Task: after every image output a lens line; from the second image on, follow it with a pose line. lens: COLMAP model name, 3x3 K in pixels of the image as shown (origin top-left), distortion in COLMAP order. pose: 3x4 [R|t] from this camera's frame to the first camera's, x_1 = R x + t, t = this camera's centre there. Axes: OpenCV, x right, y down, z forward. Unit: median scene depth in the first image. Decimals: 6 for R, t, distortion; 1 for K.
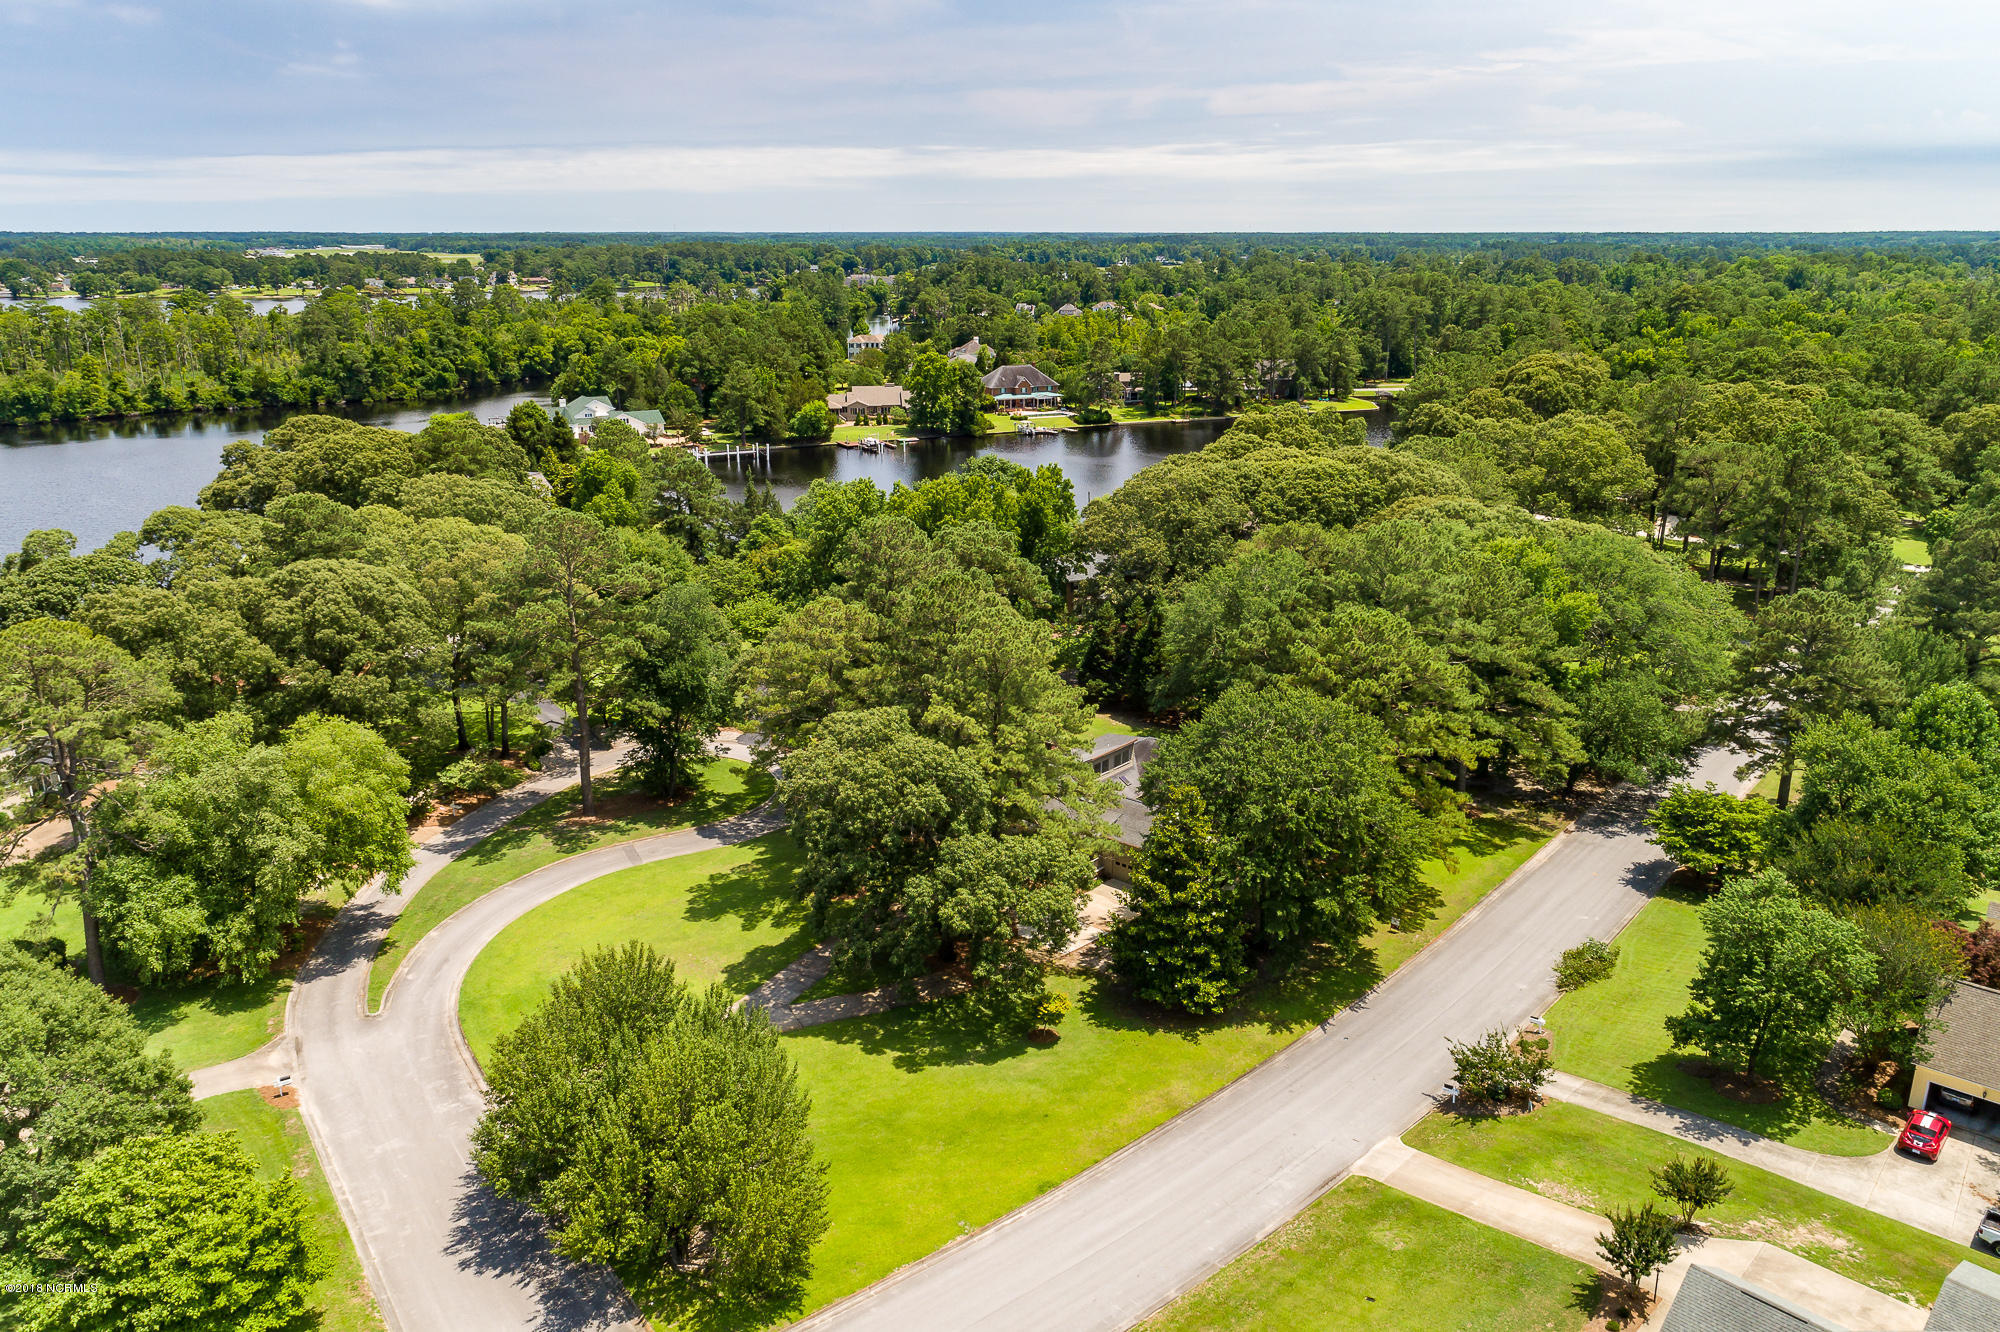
lens RADIAL K [[1476.4, 0, 992.7], [0, 1476.4, 668.9], [0, 0, 1]] dist [0.008973, 0.011247]
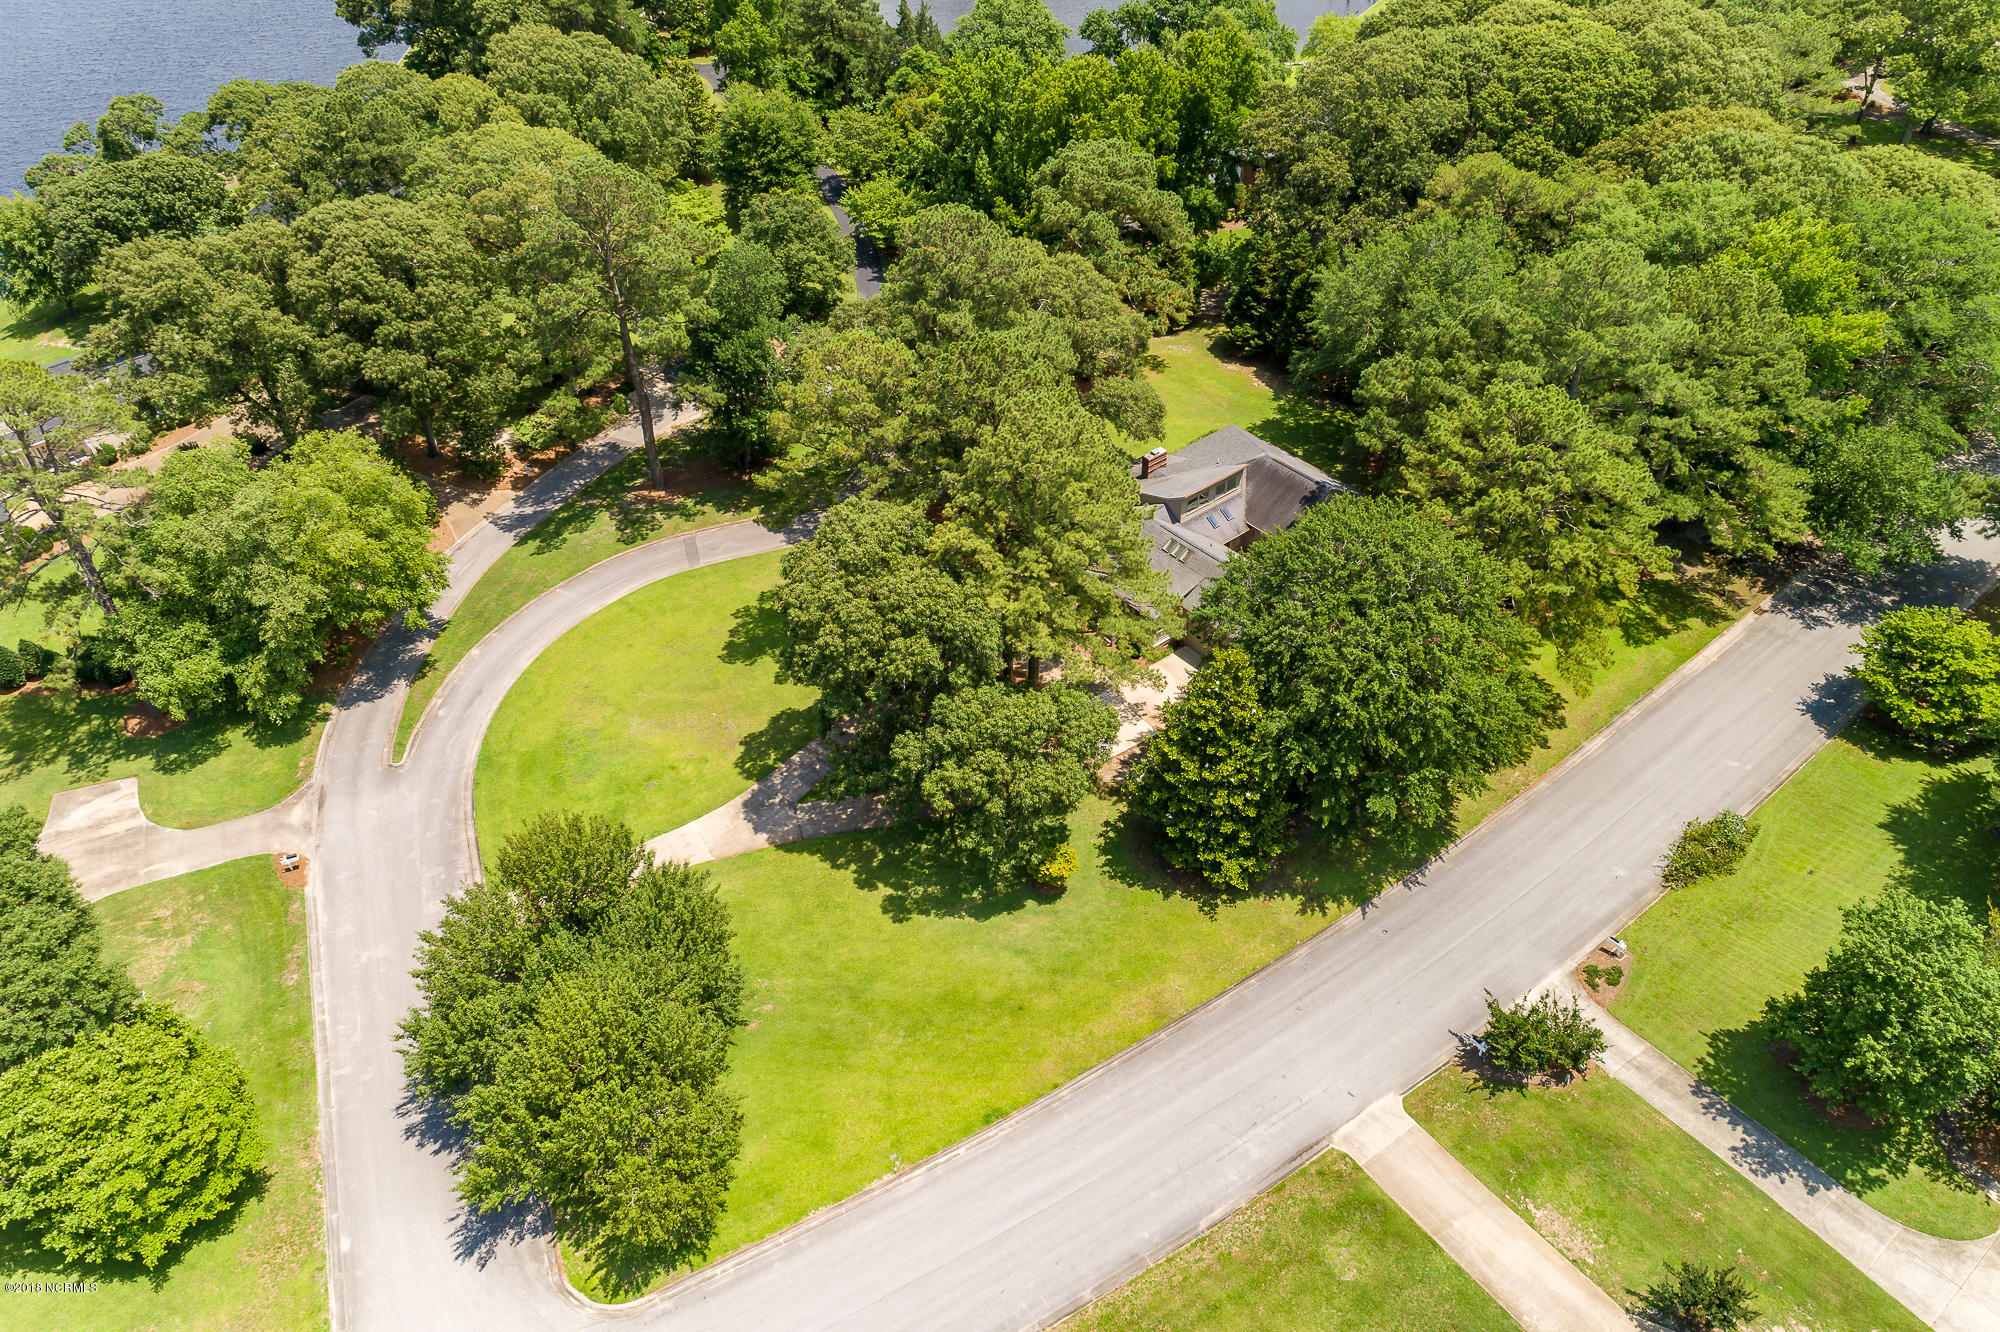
lens RADIAL K [[1369.2, 0, 991.6], [0, 1369.2, 671.9], [0, 0, 1]] dist [0.011483, 0.005804]
pose [[0.981545, 0.103940, -0.160518, 0.109306], [-0.027891, 0.908225, 0.417552, -0.203825], [0.189187, -0.405369, 0.894363, 0.249900]]
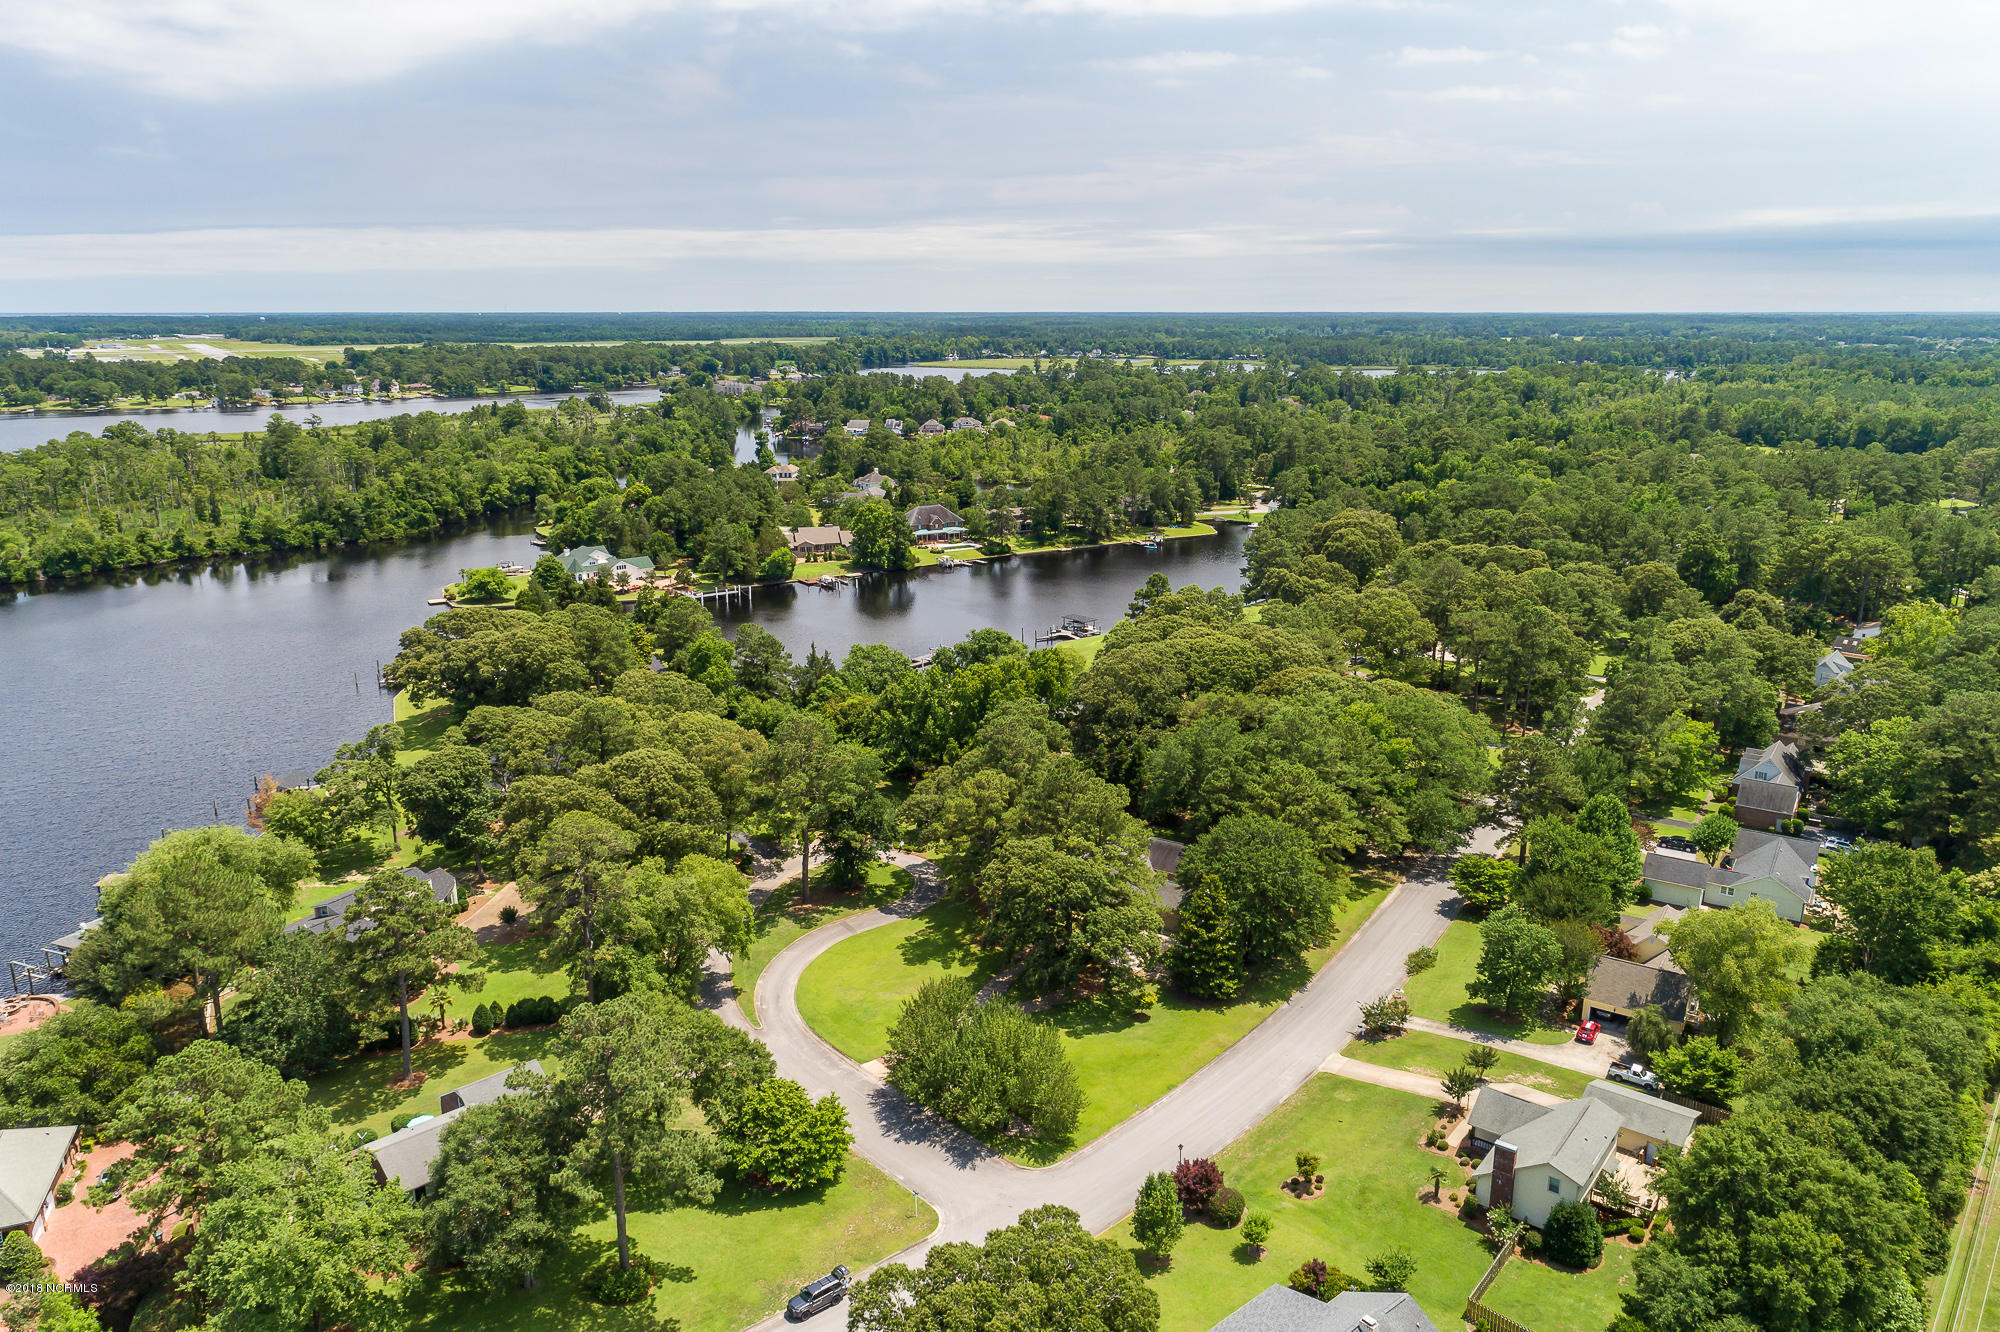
lens RADIAL K [[1429.1, 0, 993.3], [0, 1429.1, 667.5], [0, 0, 1]] dist [0.008343, 0.010518]
pose [[0.991600, -0.032184, 0.125275, -0.314600], [0.036535, 0.998801, -0.032589, -0.115902], [-0.124076, 0.036892, 0.991587, -0.660751]]
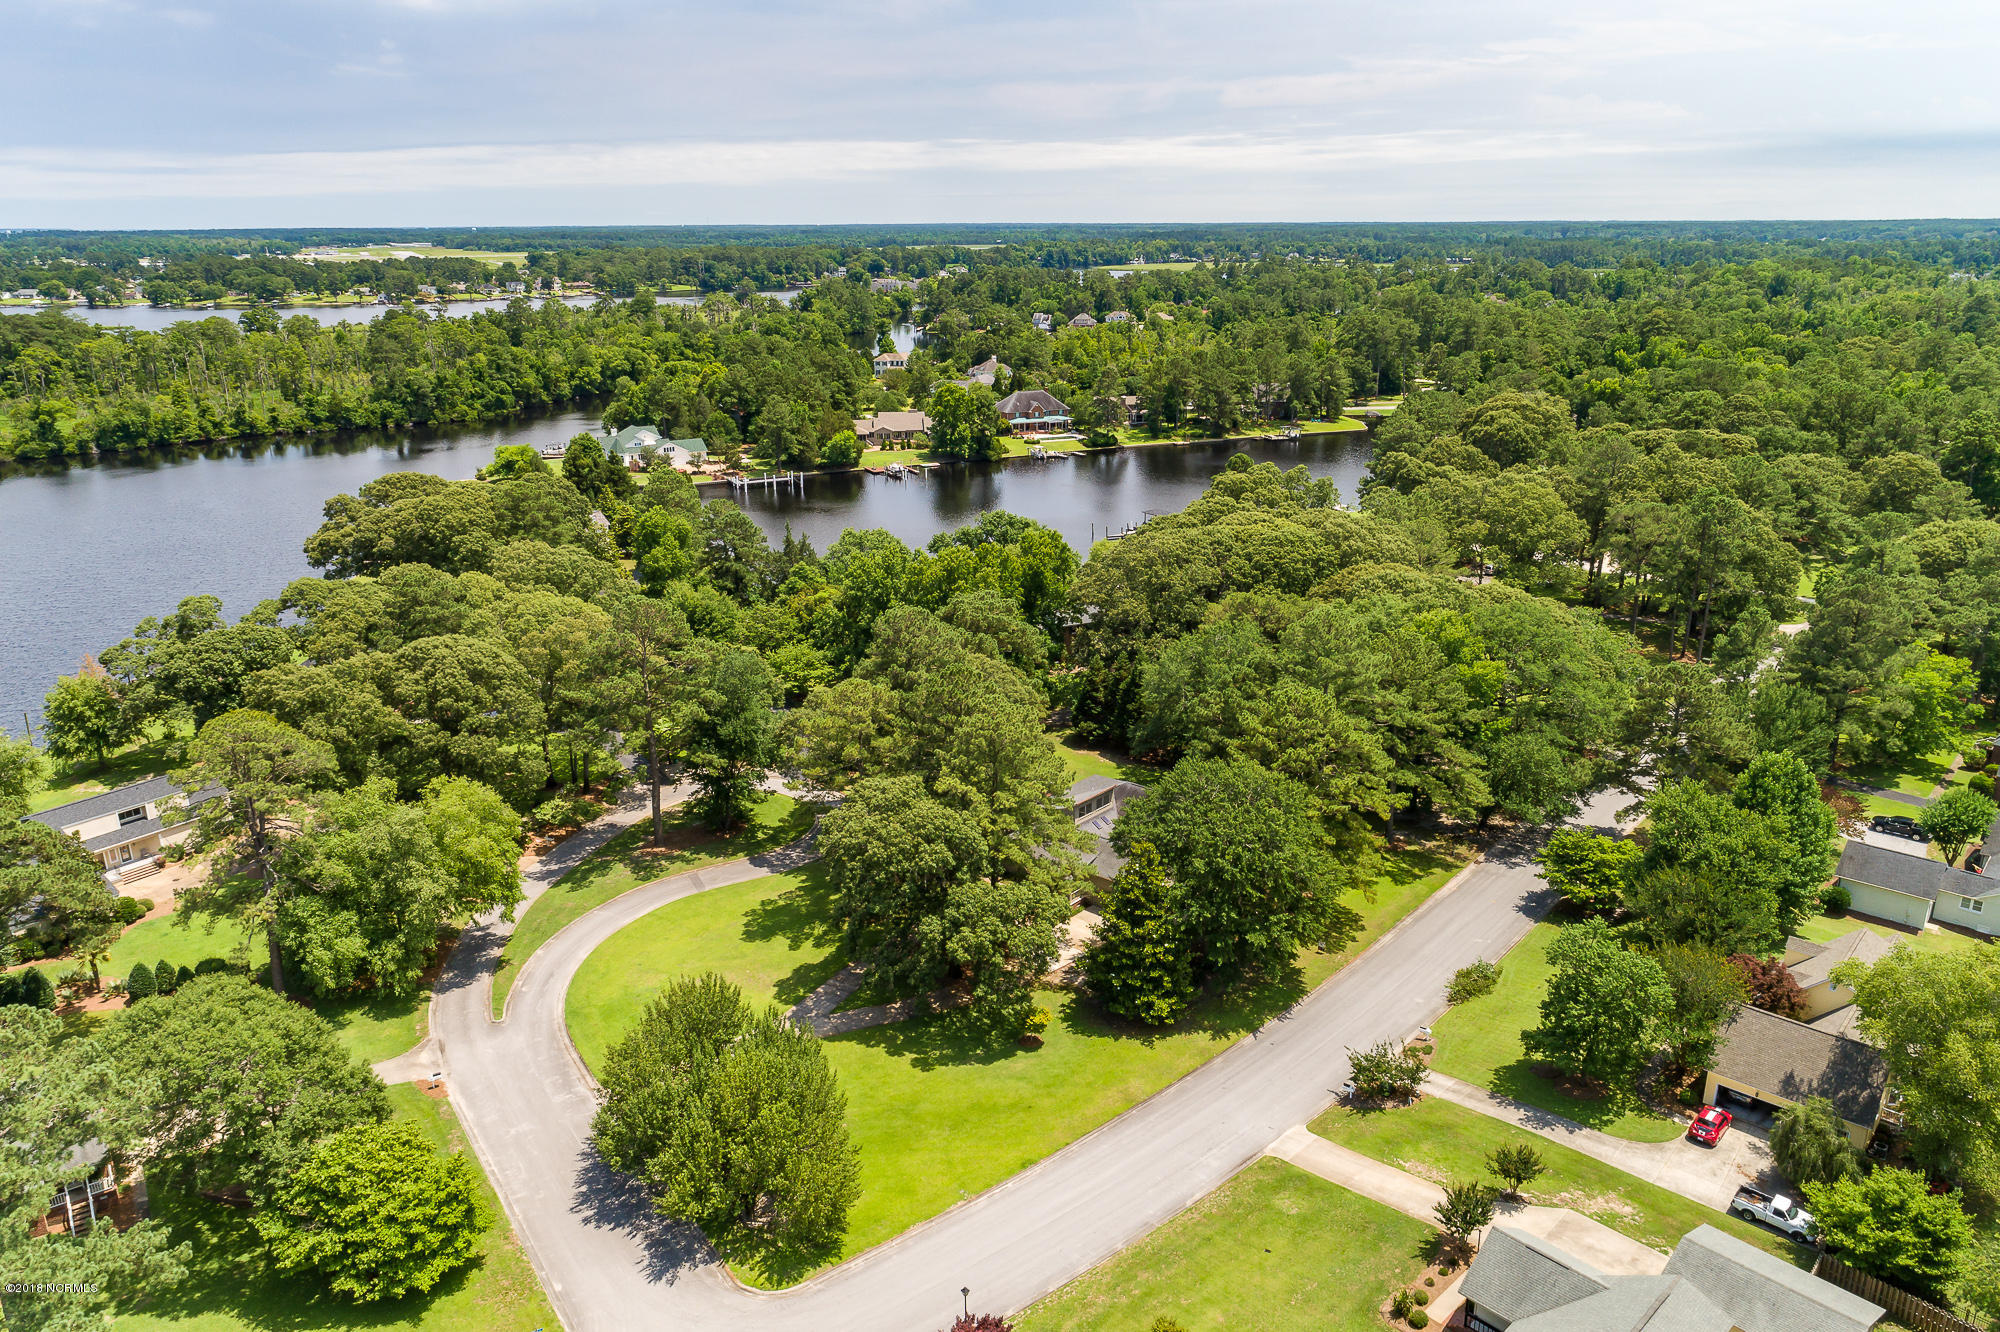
lens RADIAL K [[1429.1, 0, 993.3], [0, 1429.1, 667.5], [0, 0, 1]] dist [0.008343, 0.010518]
pose [[0.999883, -0.000271, -0.015291, 0.019108], [0.000541, 0.999845, 0.017605, -0.080723], [0.015284, -0.017611, 0.999728, -0.187284]]
